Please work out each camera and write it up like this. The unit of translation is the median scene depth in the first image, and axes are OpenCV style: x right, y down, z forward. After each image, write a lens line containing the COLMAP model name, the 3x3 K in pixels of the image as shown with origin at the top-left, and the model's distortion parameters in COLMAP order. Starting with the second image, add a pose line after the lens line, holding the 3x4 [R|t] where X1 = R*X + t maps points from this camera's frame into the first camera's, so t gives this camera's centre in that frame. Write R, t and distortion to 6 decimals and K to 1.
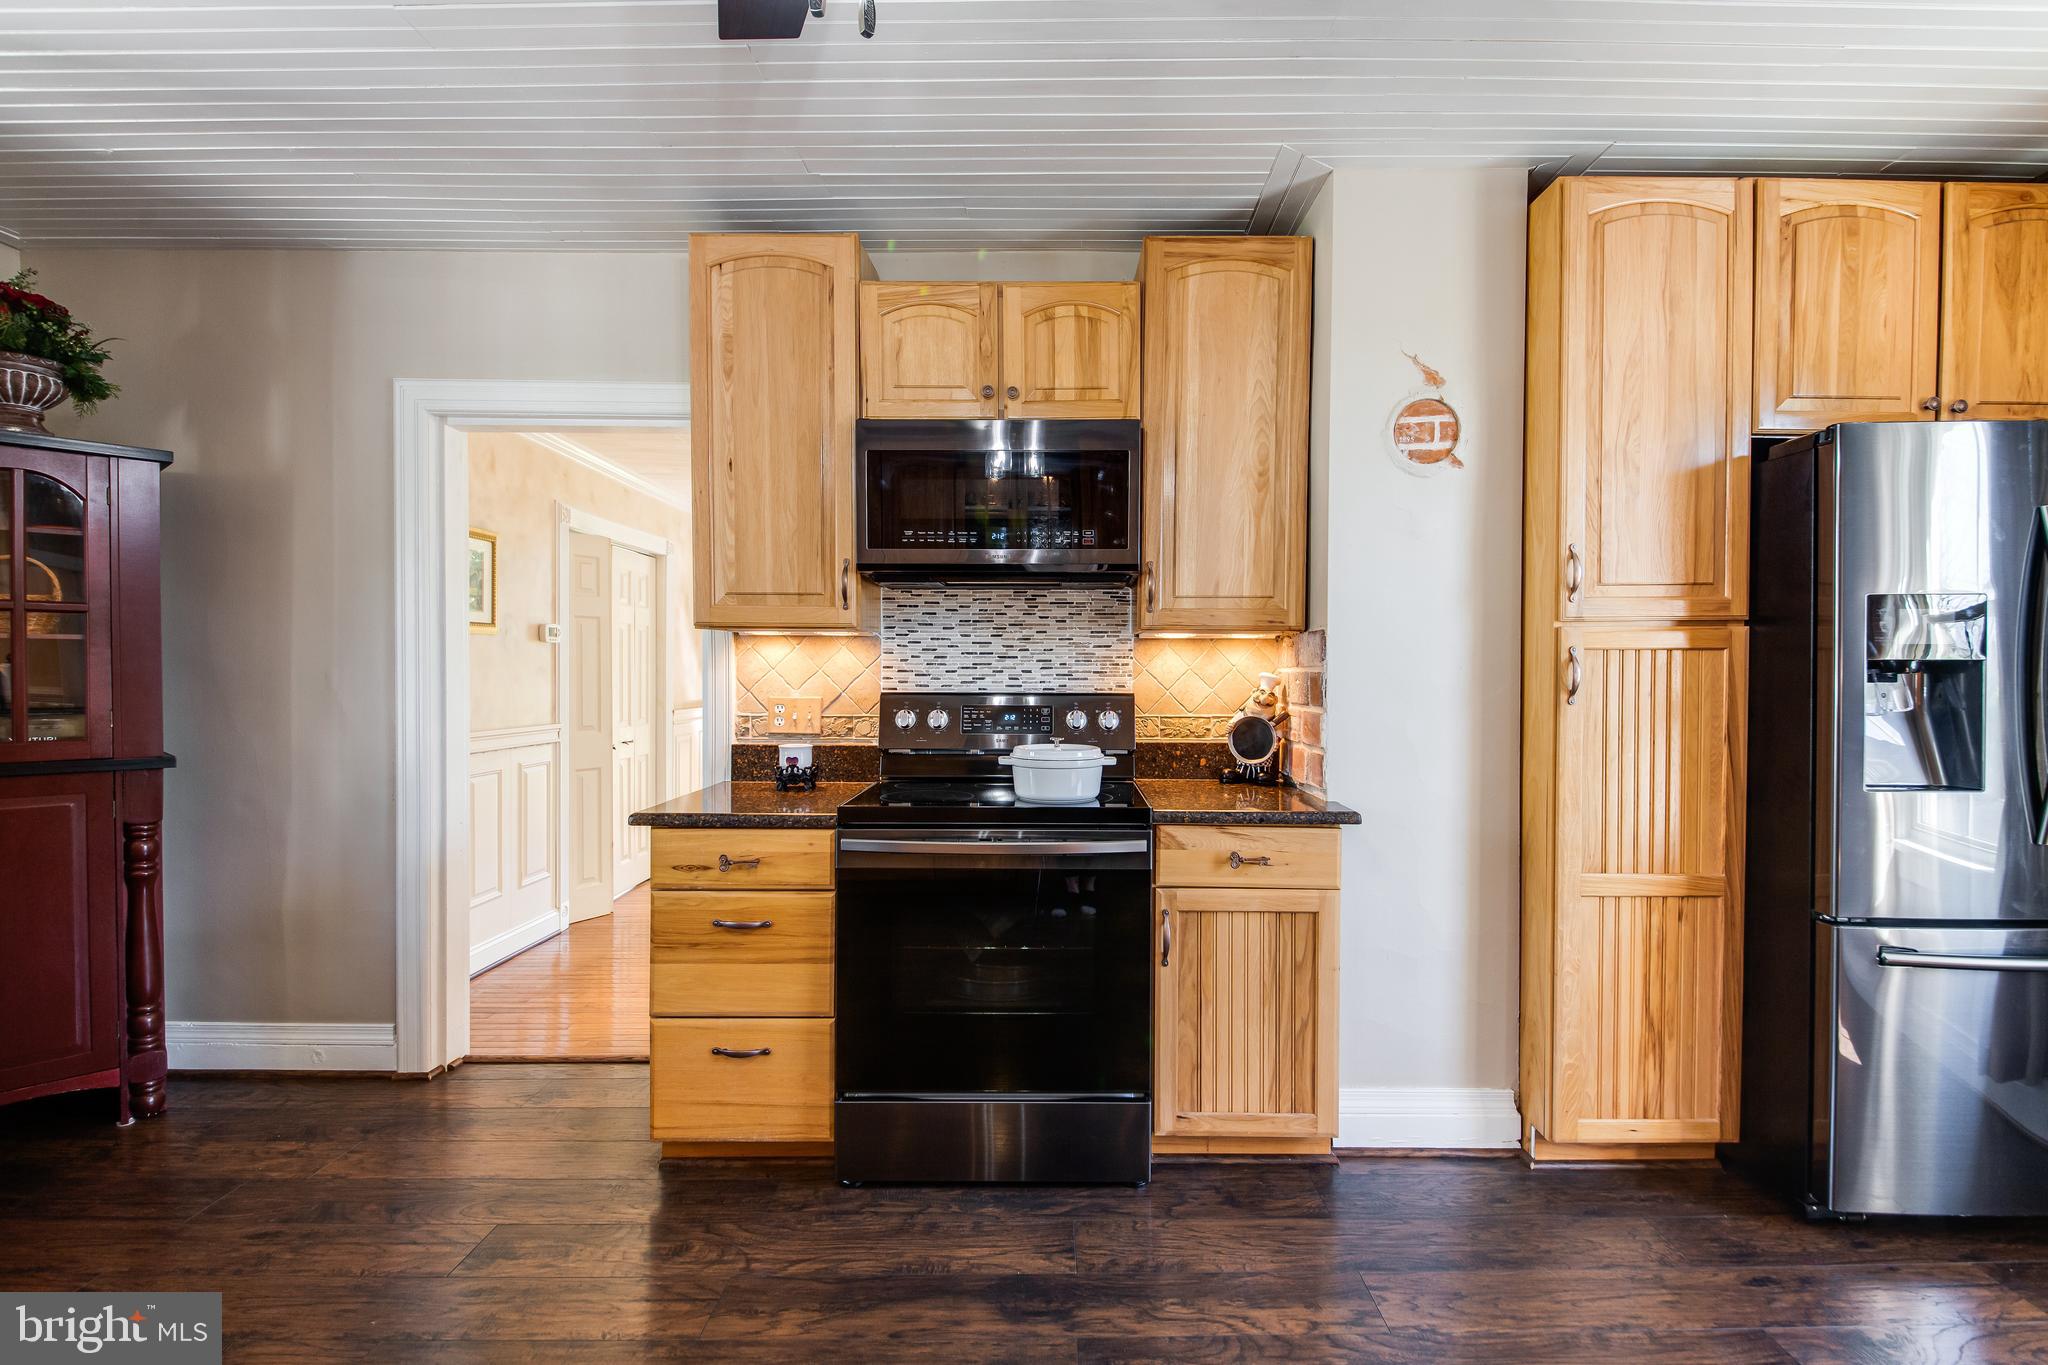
lens RADIAL K [[984.6, 0, 1037.4], [0, 984.6, 686.9], [0, 0, 1]] dist [0.048922, -0.037995]
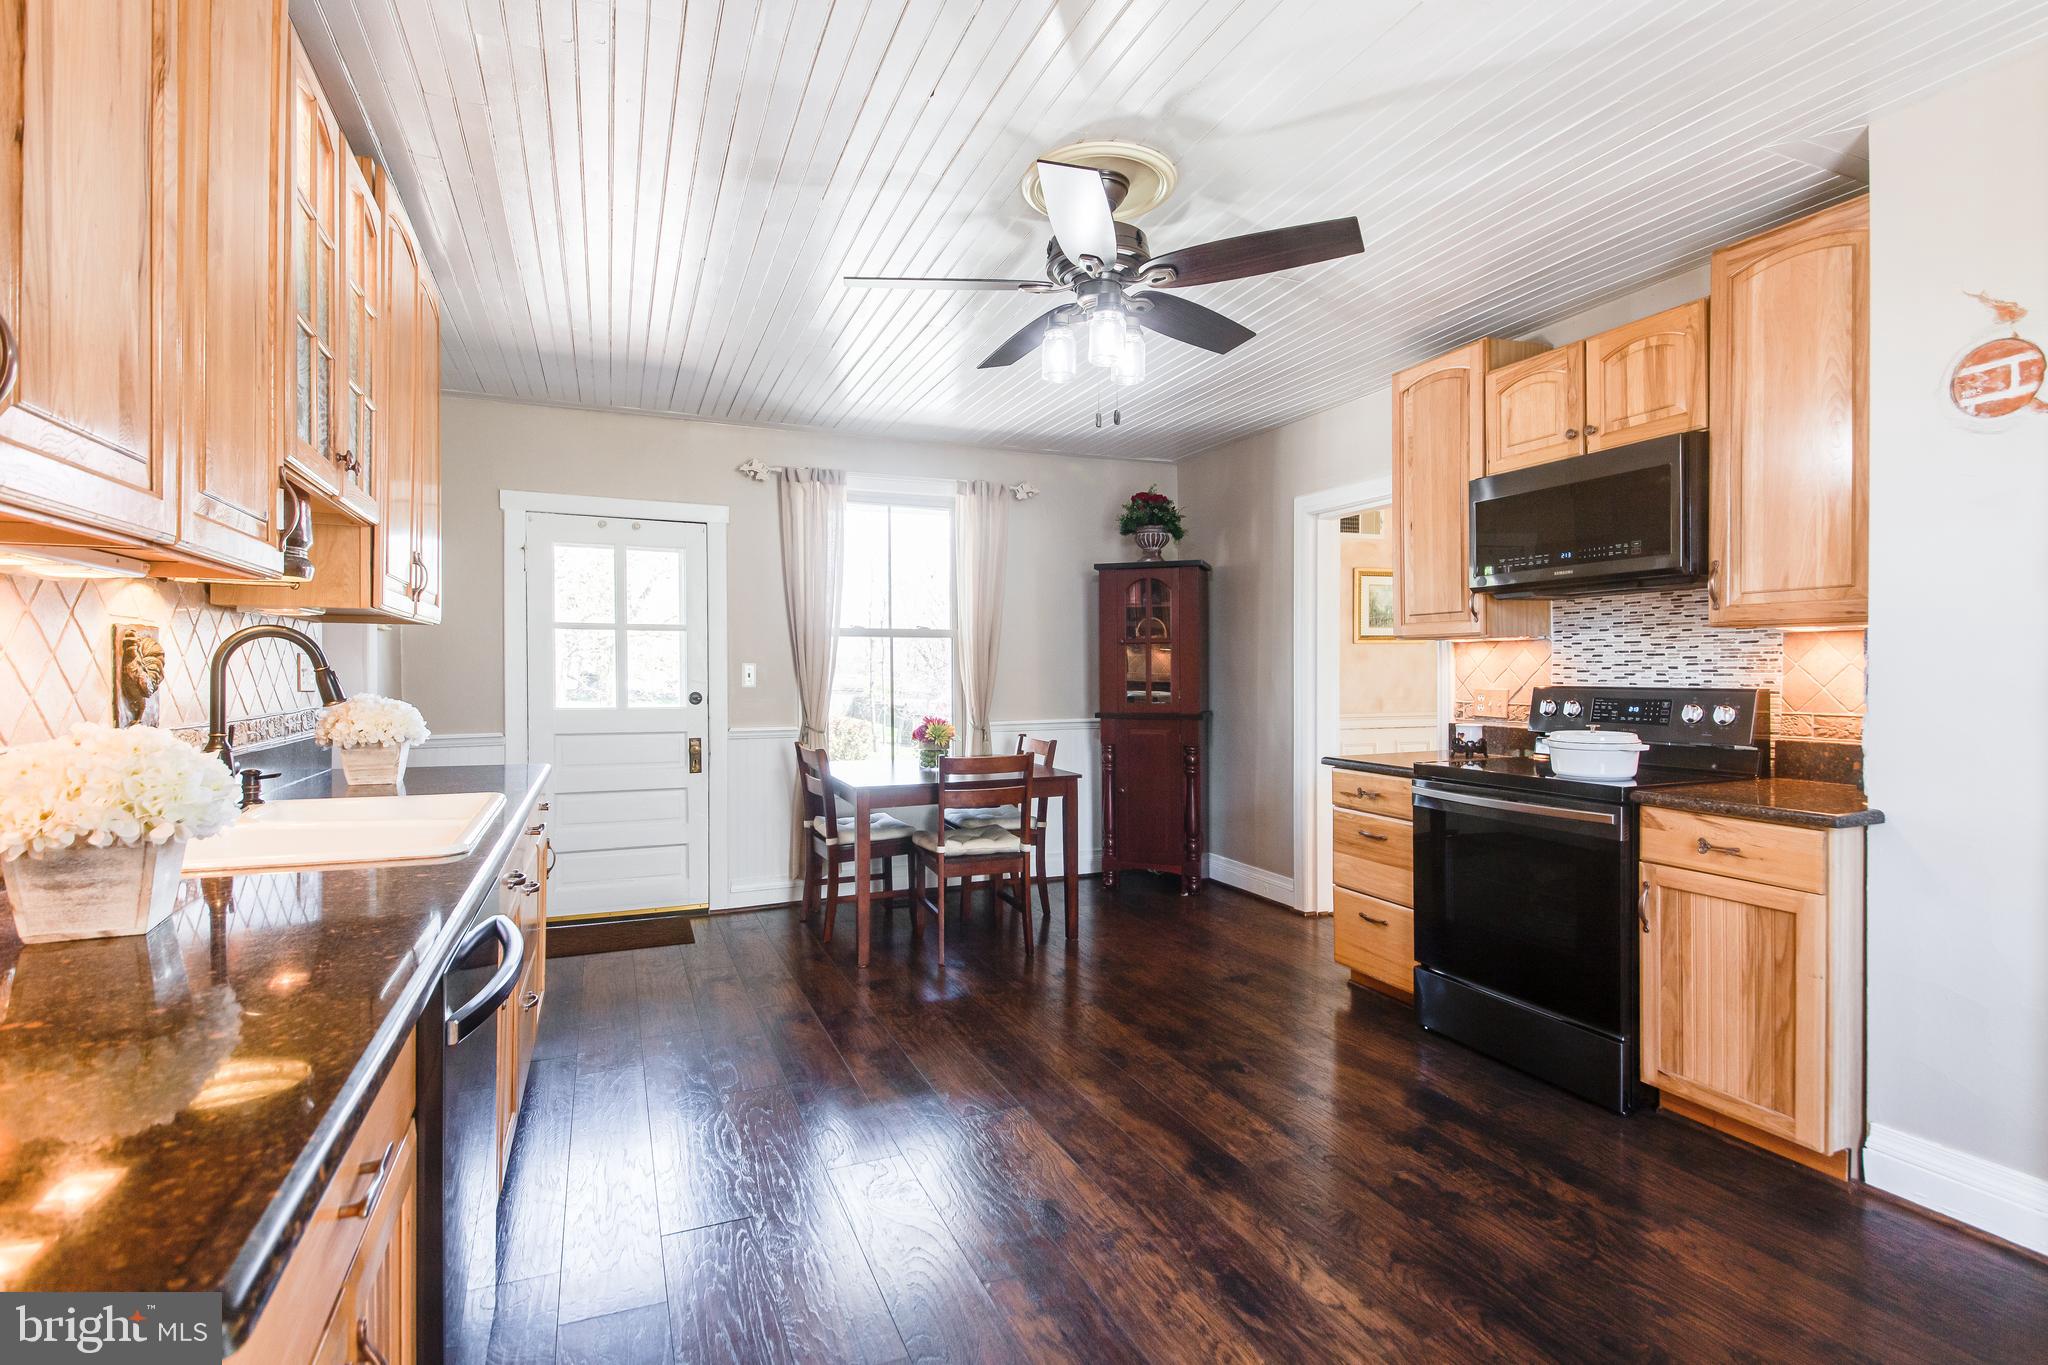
lens RADIAL K [[984.6, 0, 1037.4], [0, 984.6, 686.9], [0, 0, 1]] dist [0.048922, -0.037995]
pose [[0.395052, 0.010925, -0.918594, 0.804034], [-0.008696, 0.999929, 0.008152, 0.002778], [0.918617, 0.004768, 0.395119, -0.068568]]
